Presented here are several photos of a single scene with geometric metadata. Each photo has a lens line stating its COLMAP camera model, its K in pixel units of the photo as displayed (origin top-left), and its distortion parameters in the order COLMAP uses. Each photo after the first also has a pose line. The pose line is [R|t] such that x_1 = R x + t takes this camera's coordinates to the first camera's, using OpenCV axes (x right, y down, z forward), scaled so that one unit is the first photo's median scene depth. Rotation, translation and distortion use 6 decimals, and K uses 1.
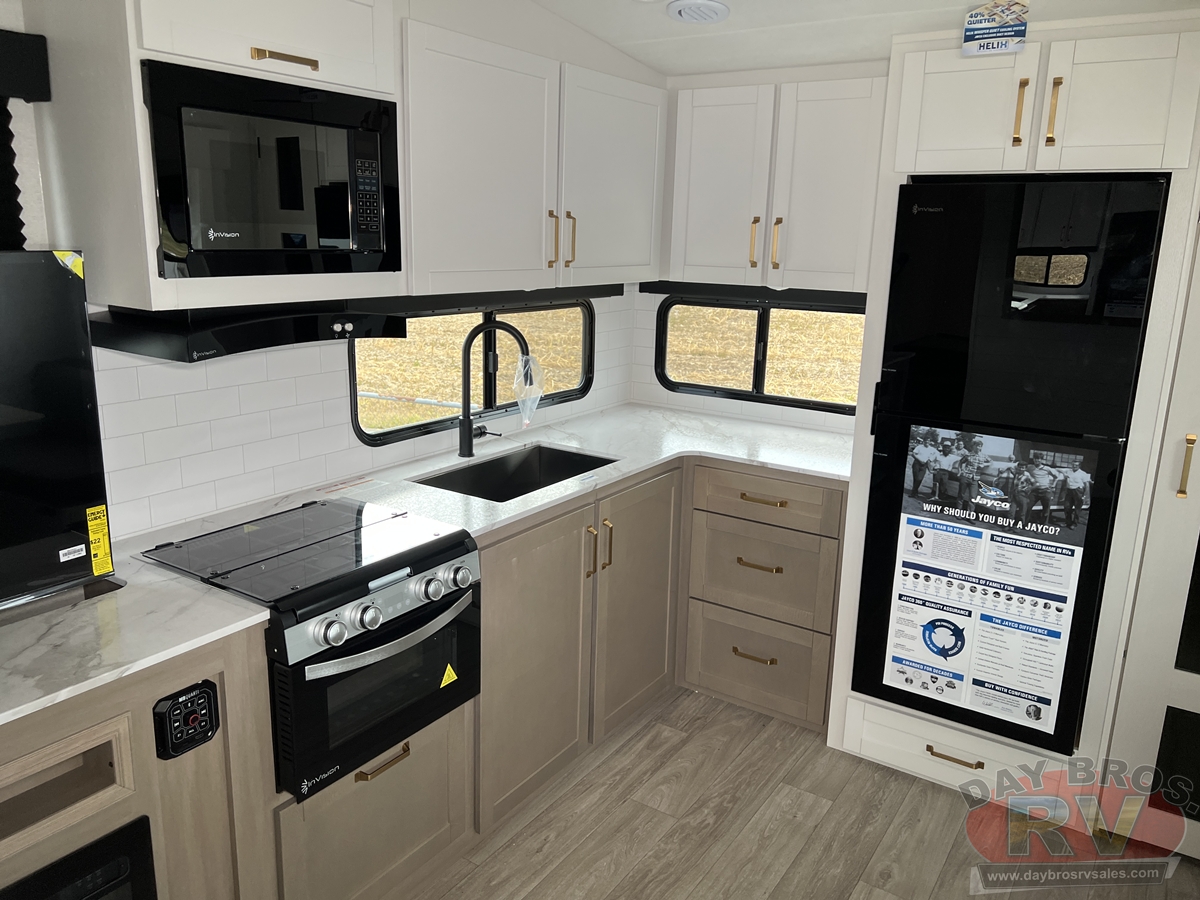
lens RADIAL K [[908.4, 0, 600.3], [0, 908.4, 443.2], [0, 0, 1]] dist [0.056984, -0.065740]
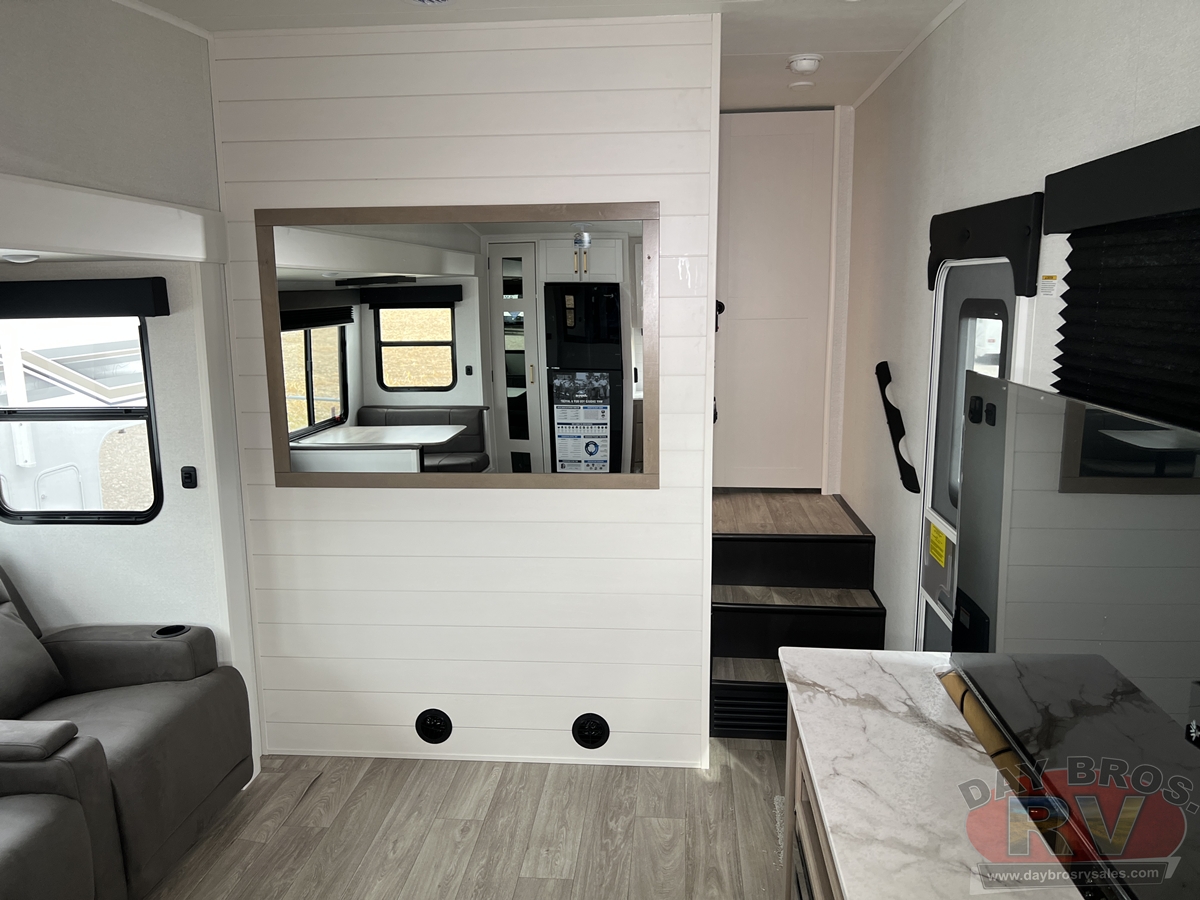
lens RADIAL K [[908.4, 0, 596.9], [0, 908.4, 442.7], [0, 0, 1]] dist [0.056984, -0.065740]
pose [[-0.879479, 0.068036, -0.471050, 0.639879], [-0.115985, 0.929253, 0.350766, -0.434498], [0.461589, 0.363126, -0.809367, 1.727866]]
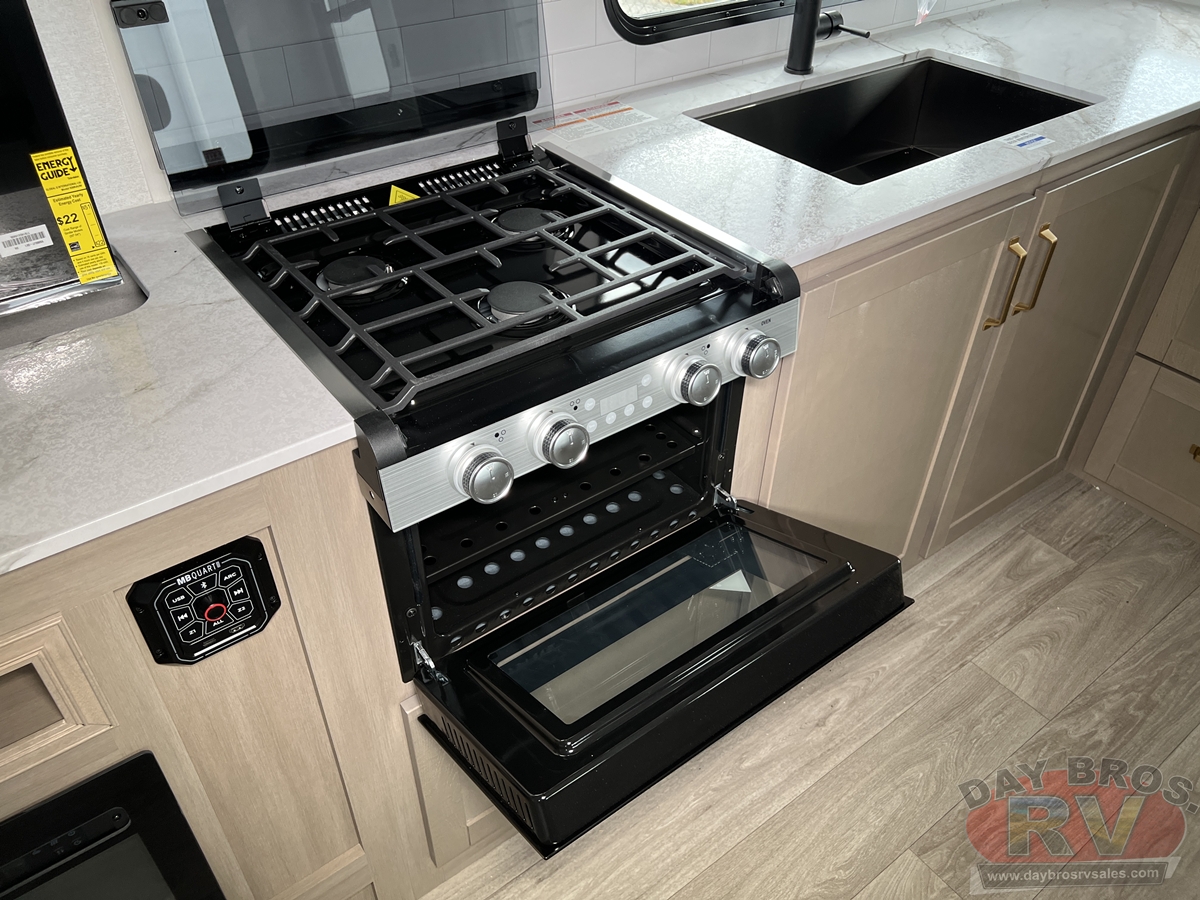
lens RADIAL K [[908.4, 0, 603.1], [0, 908.4, 452.1], [0, 0, 1]] dist [0.056984, -0.065740]
pose [[0.944640, 0.192339, -0.265821, -0.072096], [-0.062882, 0.901272, 0.428667, -0.010605], [0.322027, -0.388220, 0.863472, 0.416154]]
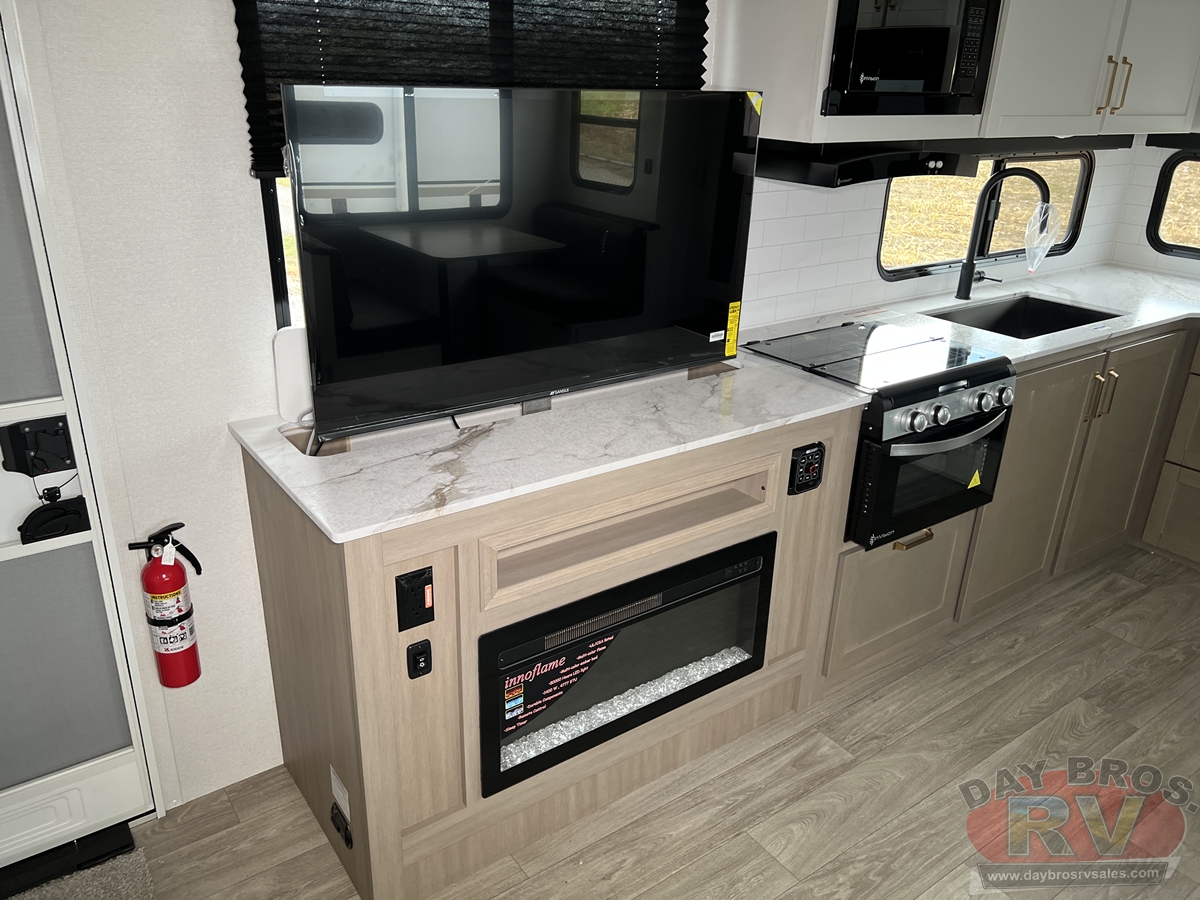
lens RADIAL K [[908.4, 0, 590.4], [0, 908.4, 451.1], [0, 0, 1]] dist [0.056984, -0.065740]
pose [[0.935092, 0.135394, -0.327523, -0.200540], [-0.084459, 0.982656, 0.165084, 0.055485], [0.344194, -0.126707, 0.930310, -0.198885]]
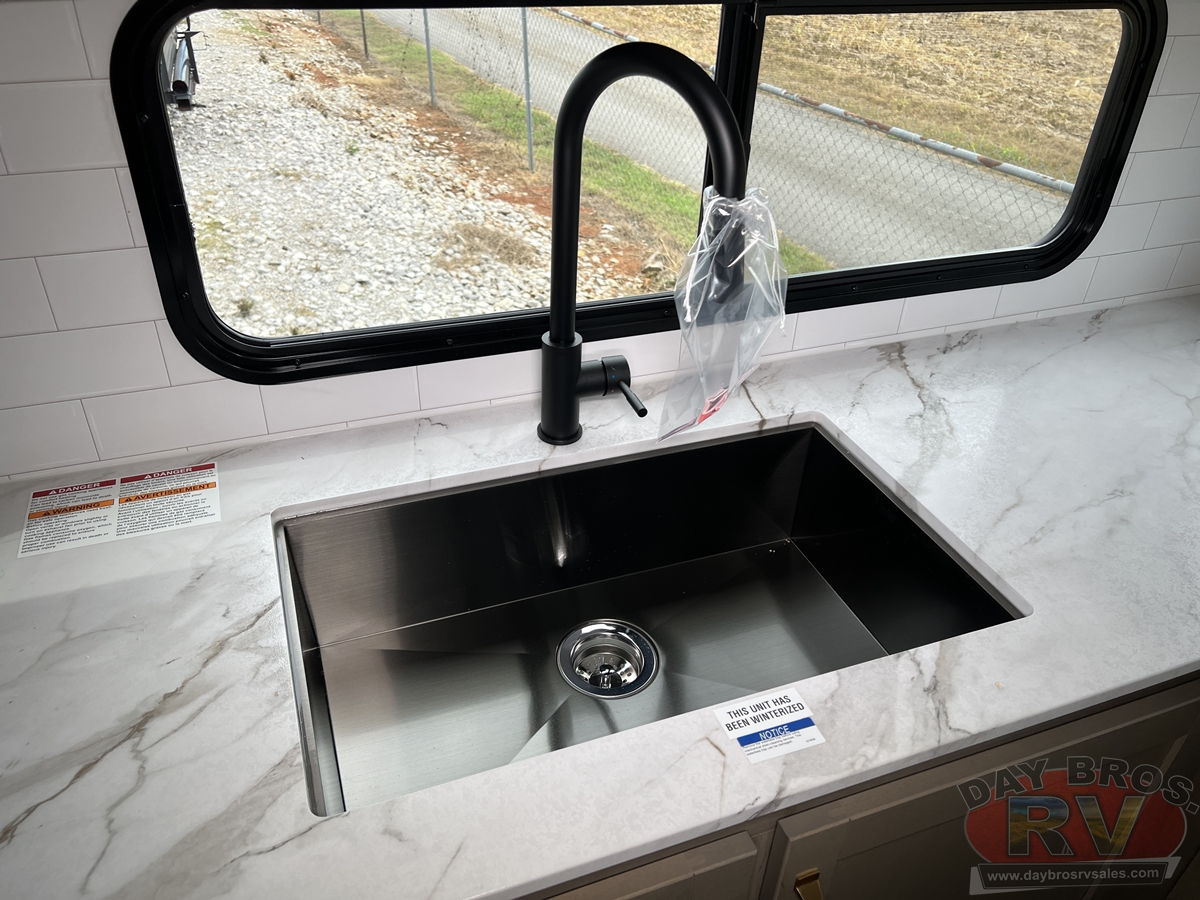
lens RADIAL K [[908.4, 0, 597.3], [0, 908.4, 442.1], [0, 0, 1]] dist [0.056984, -0.065740]
pose [[0.815854, 0.321739, -0.480485, 0.046817], [-0.148956, 0.919809, 0.362992, -0.132176], [0.558743, -0.224577, 0.798355, 0.798062]]
